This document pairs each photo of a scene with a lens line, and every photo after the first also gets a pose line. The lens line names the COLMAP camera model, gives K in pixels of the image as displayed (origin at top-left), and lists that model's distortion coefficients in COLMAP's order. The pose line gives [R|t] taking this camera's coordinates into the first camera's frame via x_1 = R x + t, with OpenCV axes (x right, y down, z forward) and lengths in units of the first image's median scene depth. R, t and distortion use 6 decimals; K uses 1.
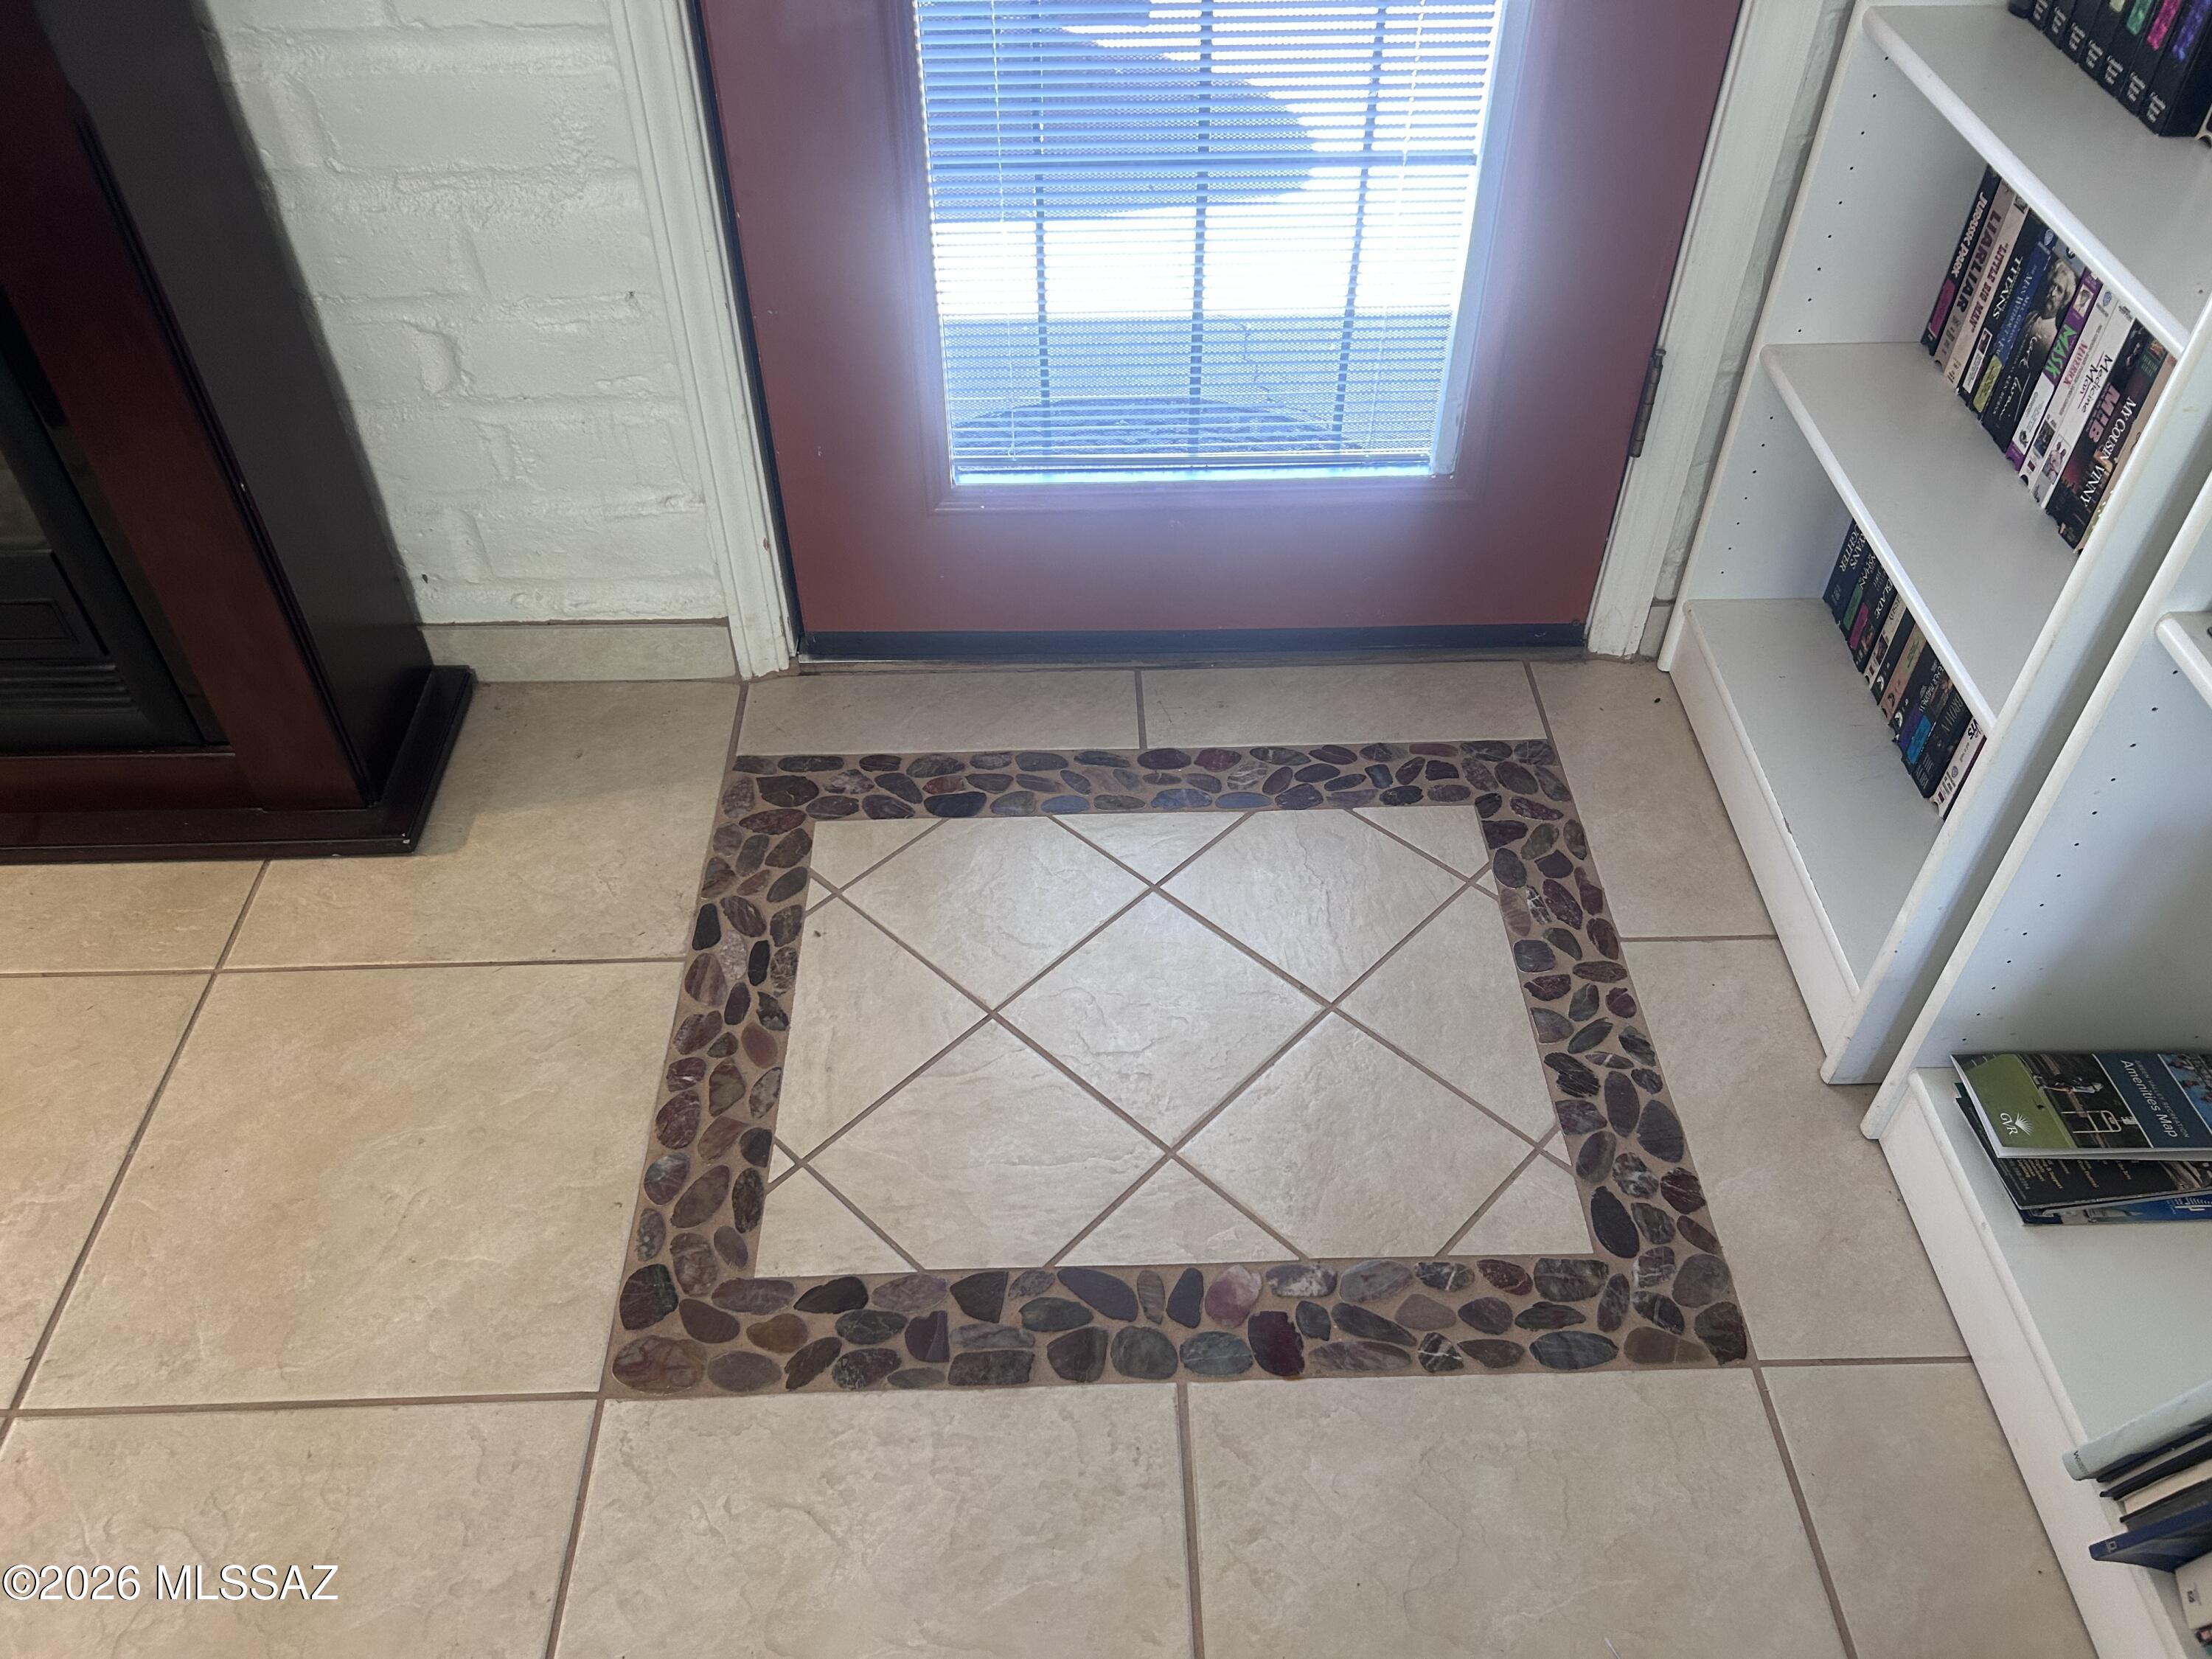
lens RADIAL K [[1668.6, 0, 1106.0], [0, 1668.6, 829.5], [0, 0, 1]] dist [0.108605, -0.136456]
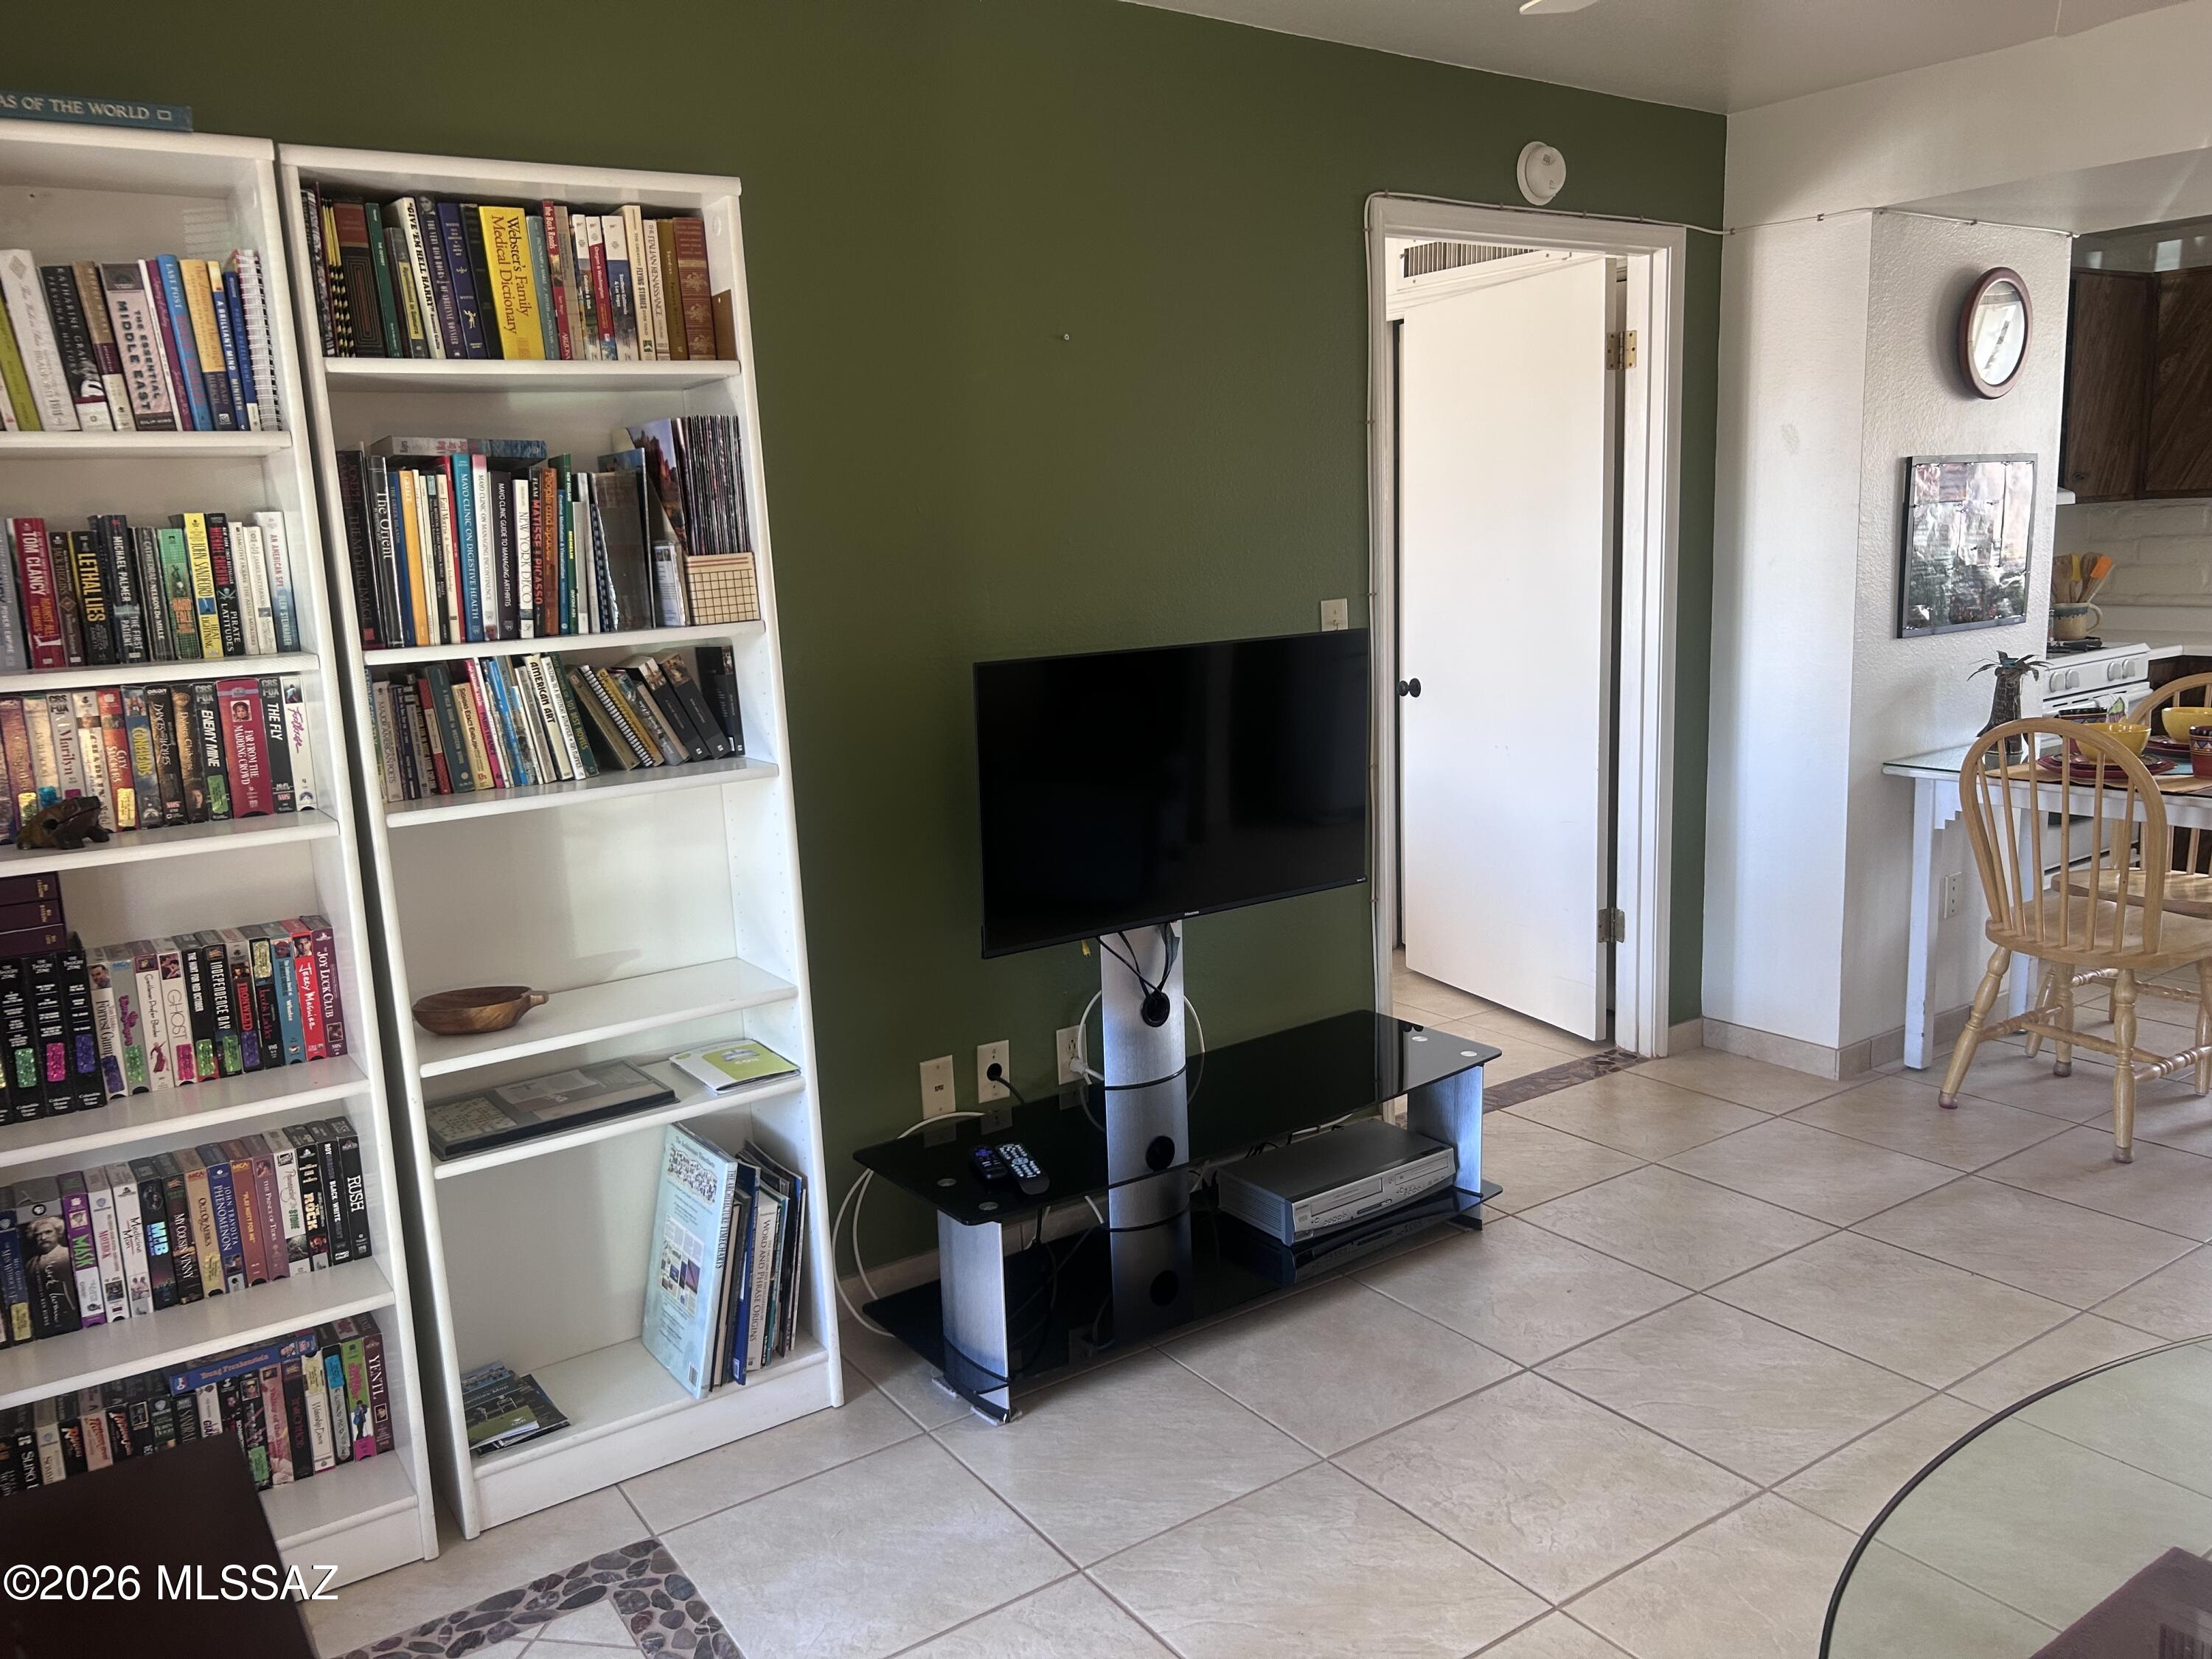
lens RADIAL K [[1650.2, 0, 1106.0], [0, 1650.2, 829.5], [0, 0, 1]] dist [0.054339, -0.070532]
pose [[-0.540220, -0.124765, 0.832224, -1.133225], [0.610671, 0.622314, 0.489700, -0.659212], [-0.579002, 0.772761, -0.259996, 0.506589]]
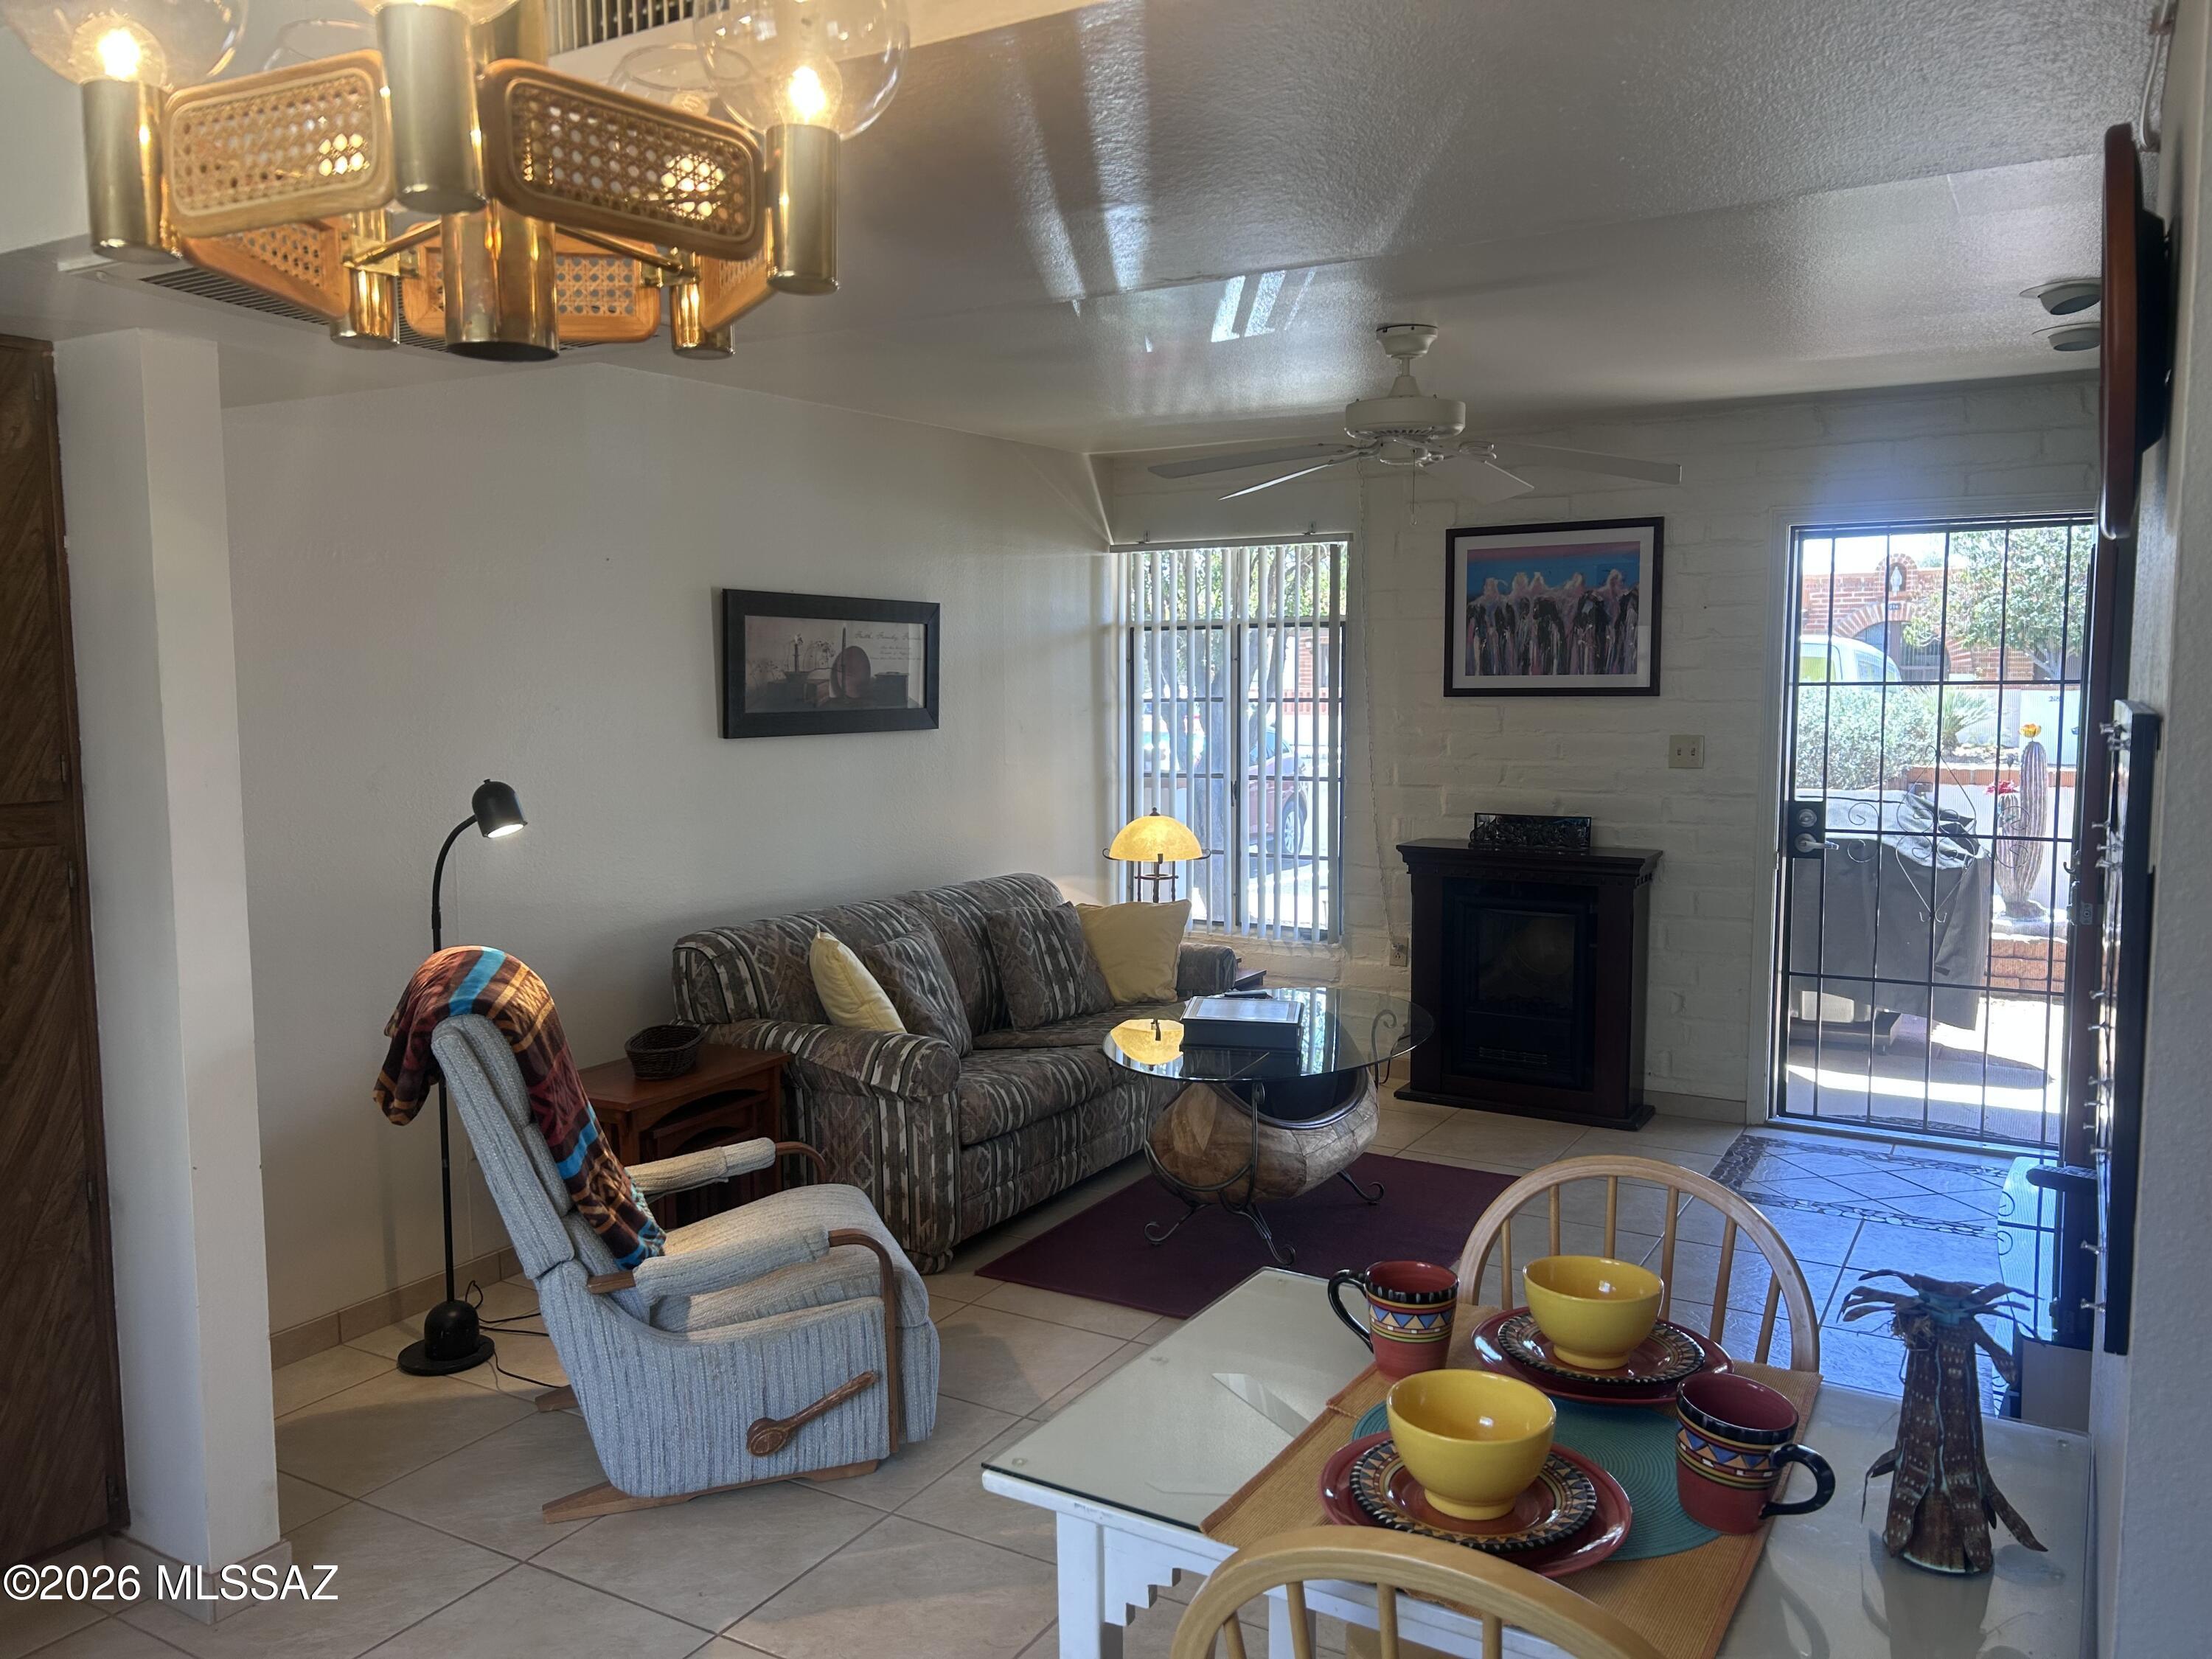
lens RADIAL K [[1650.2, 0, 1106.0], [0, 1650.2, 829.5], [0, 0, 1]] dist [0.054339, -0.070532]
pose [[0.846575, 0.044730, -0.530386, 0.446878], [-0.367309, 0.770266, -0.521320, 1.818283], [0.385220, 0.636153, 0.668518, -2.152197]]
